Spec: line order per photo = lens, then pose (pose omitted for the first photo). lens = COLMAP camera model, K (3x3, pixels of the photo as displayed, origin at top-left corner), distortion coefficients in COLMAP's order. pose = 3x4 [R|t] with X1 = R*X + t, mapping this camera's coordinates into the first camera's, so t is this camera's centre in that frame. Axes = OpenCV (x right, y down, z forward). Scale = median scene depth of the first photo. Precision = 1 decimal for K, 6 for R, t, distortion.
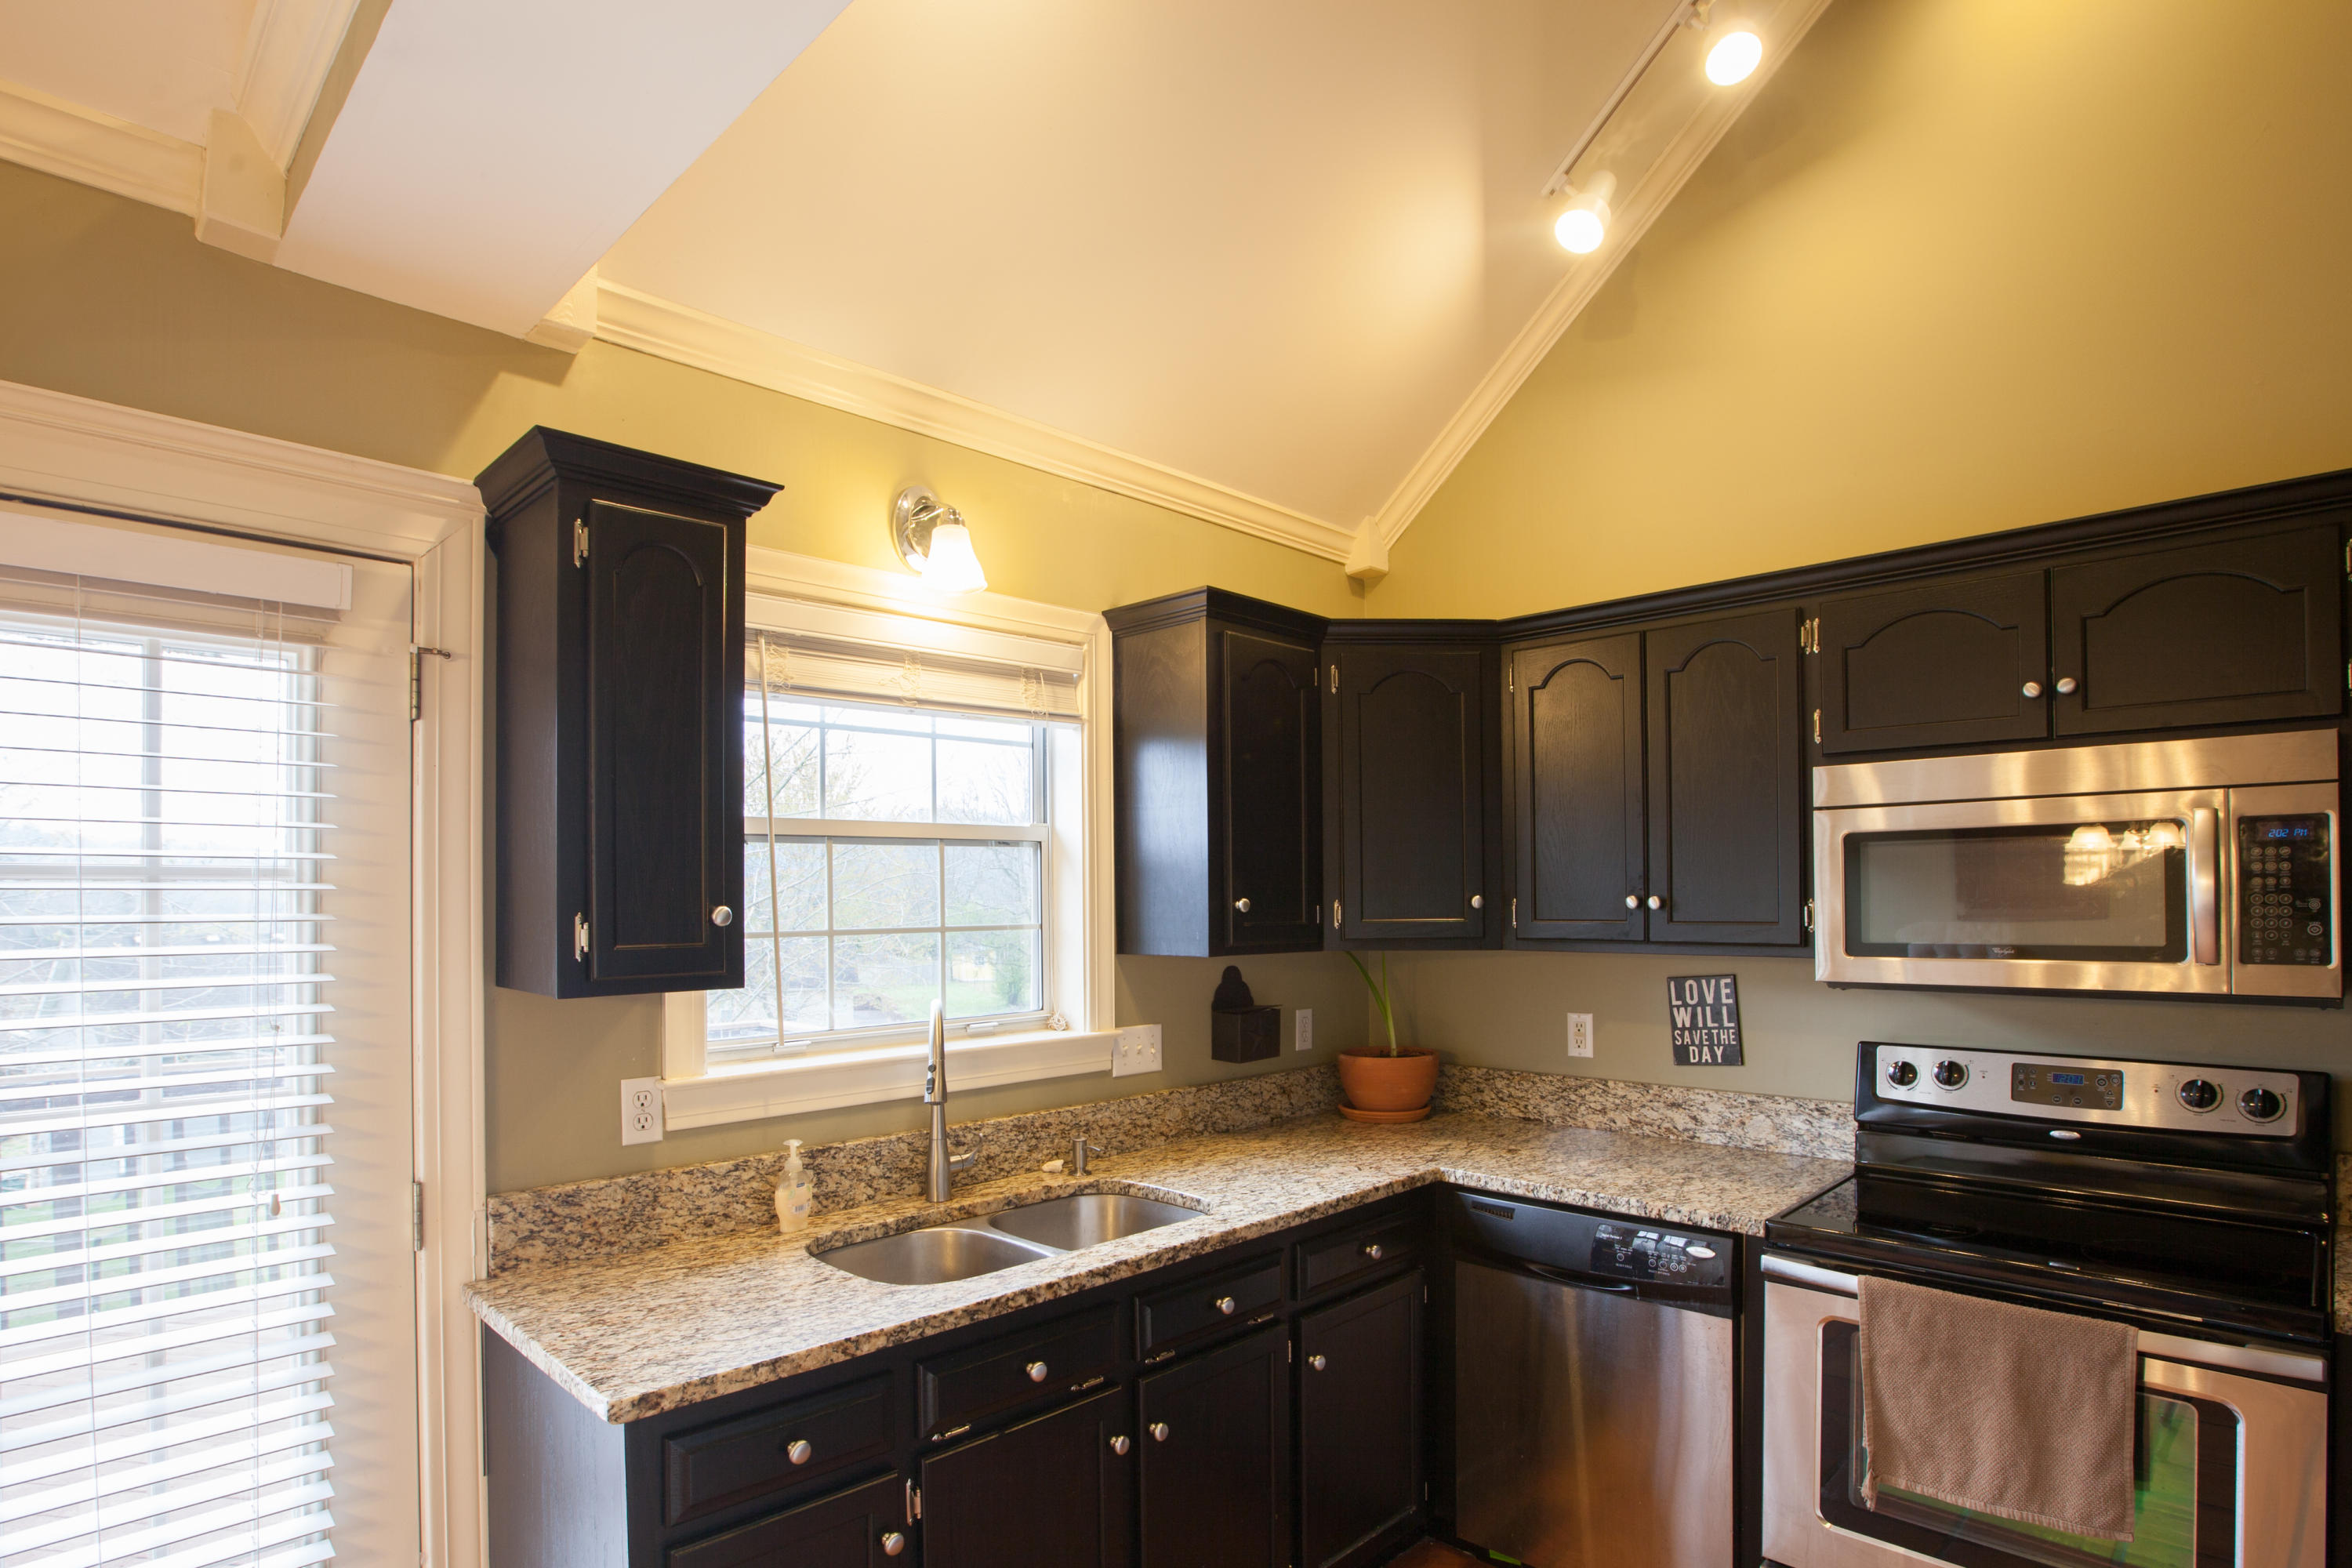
lens RADIAL K [[1232.3, 0, 1175.8], [0, 1232.3, 889.9], [0, 0, 1]] dist [-0.057146, 0.022017]
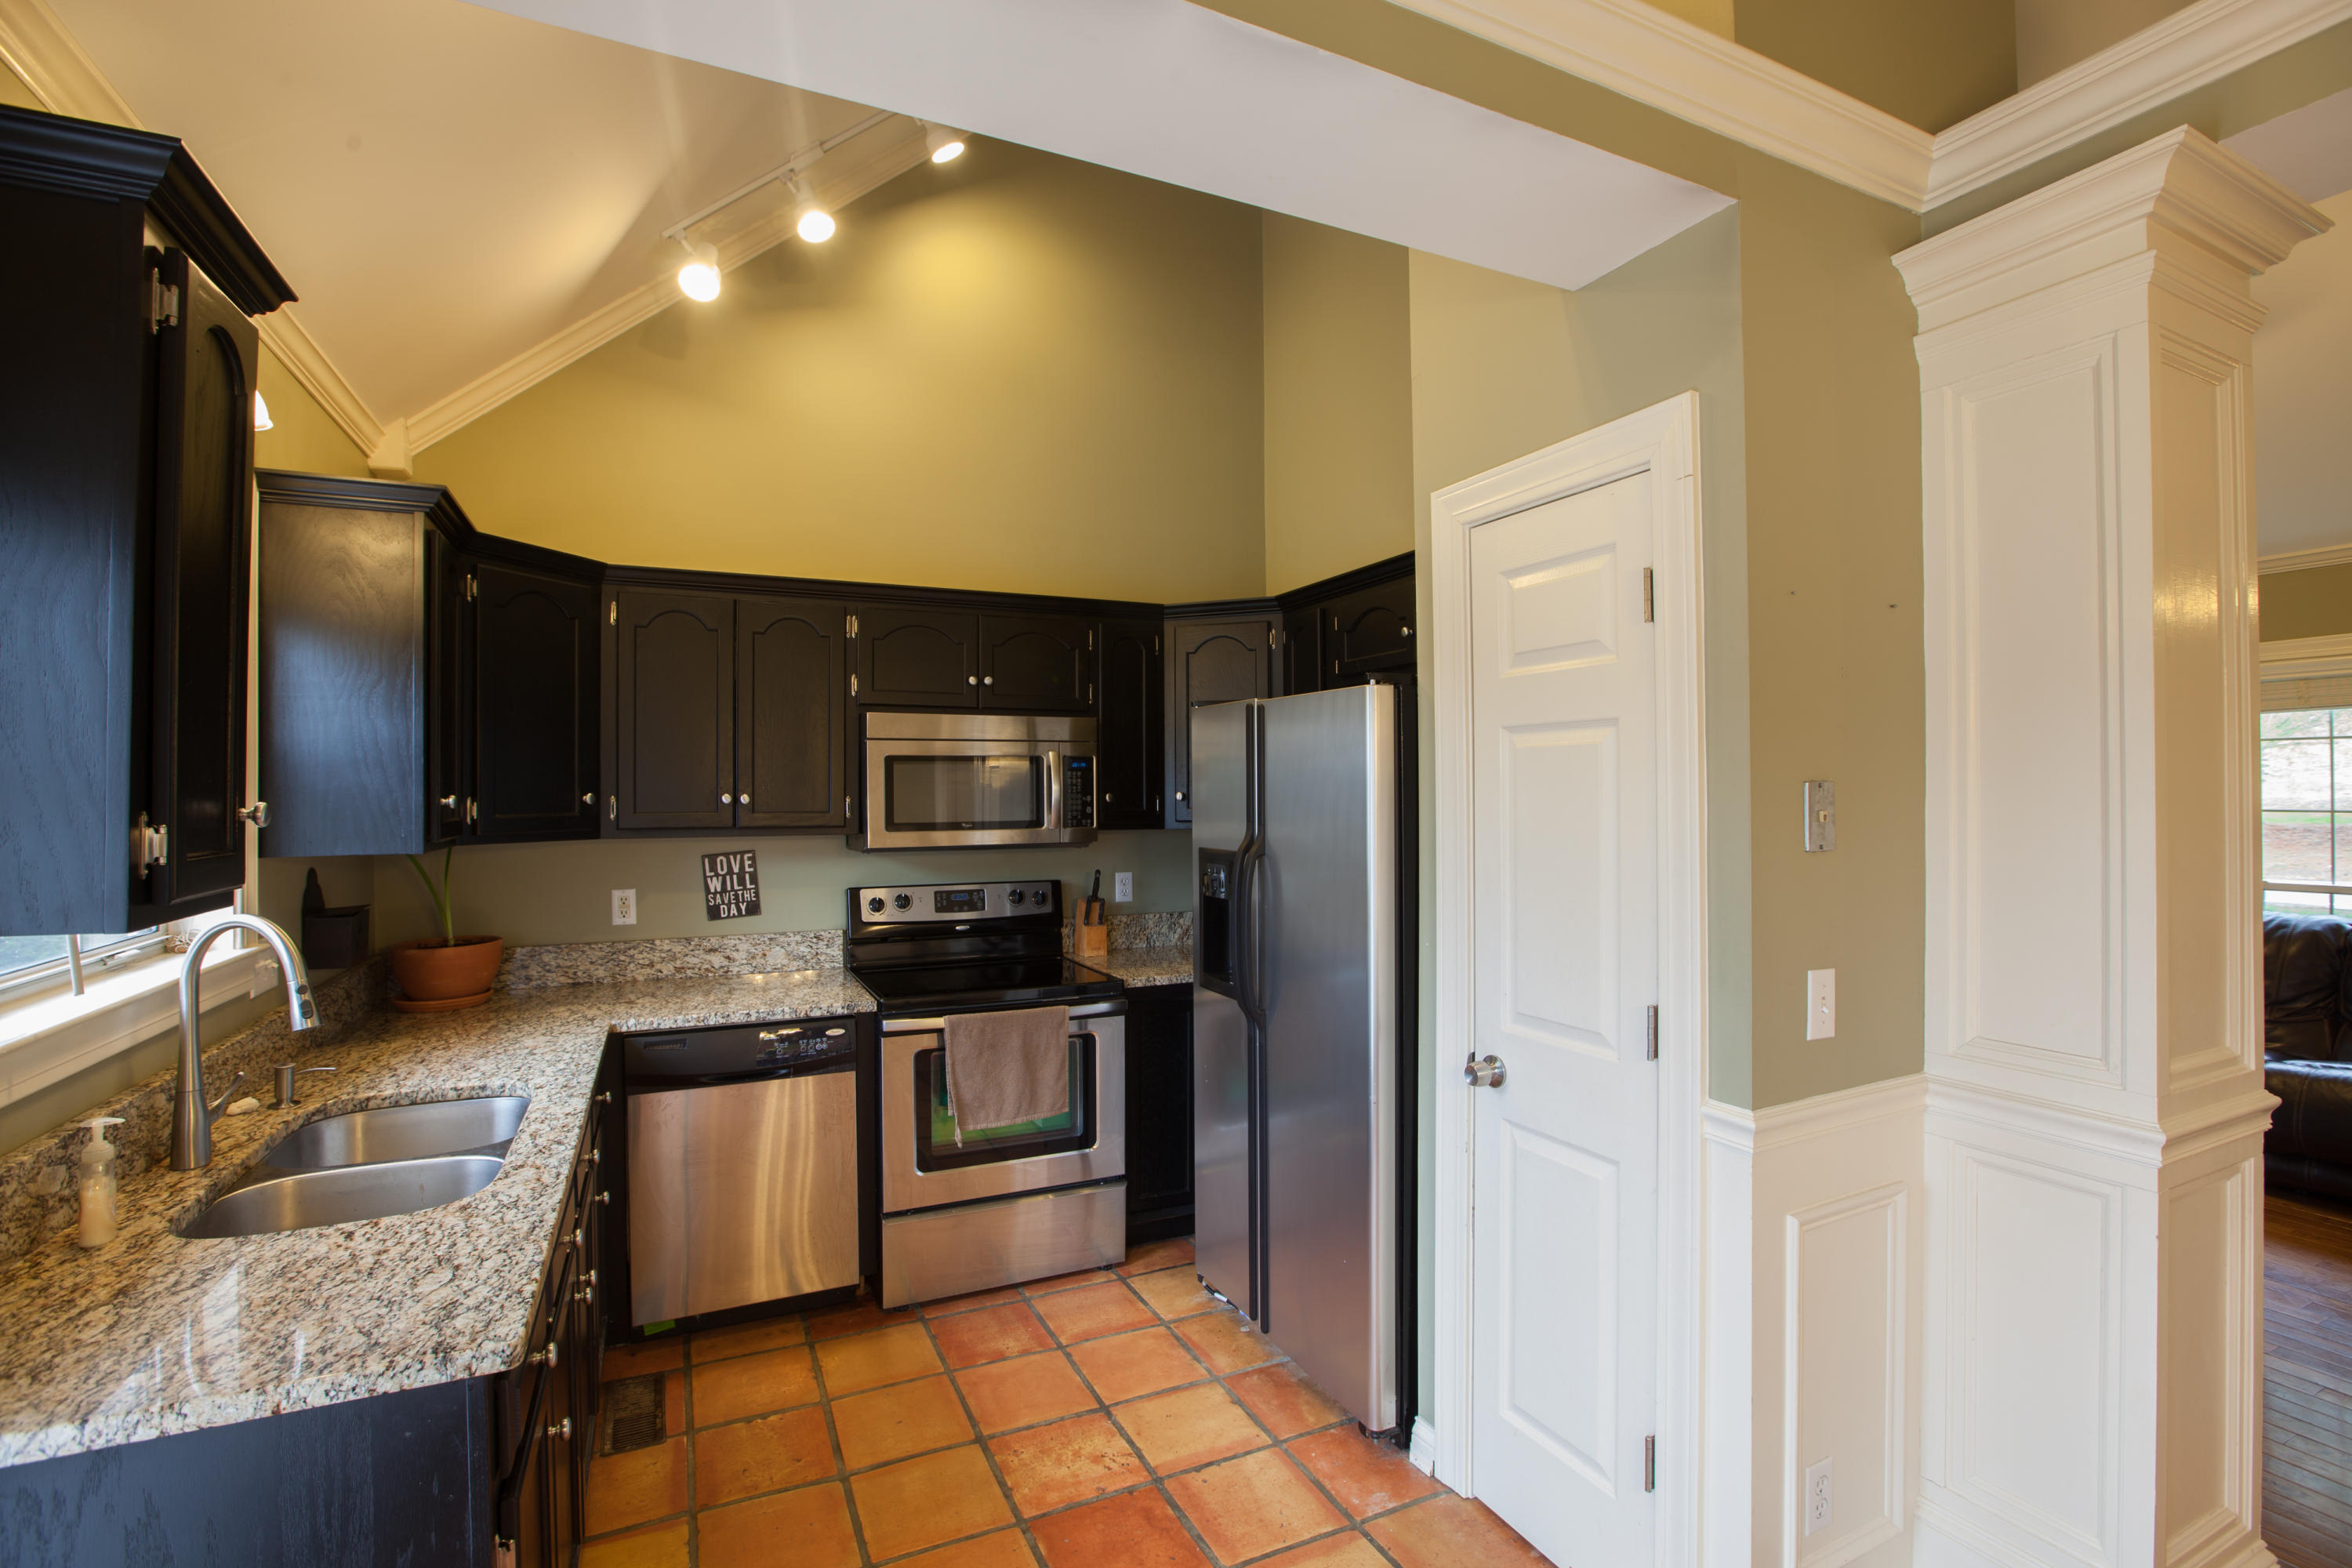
lens RADIAL K [[1061.2, 0, 1176.0], [0, 1061.2, 784.0], [0, 0, 1]] dist [-0.043032, 0.011387]
pose [[0.338077, 0.012184, 0.941040, -0.559184], [-0.005040, 0.999925, -0.011136, 0.004501], [-0.941105, -0.000978, 0.338113, 0.142993]]
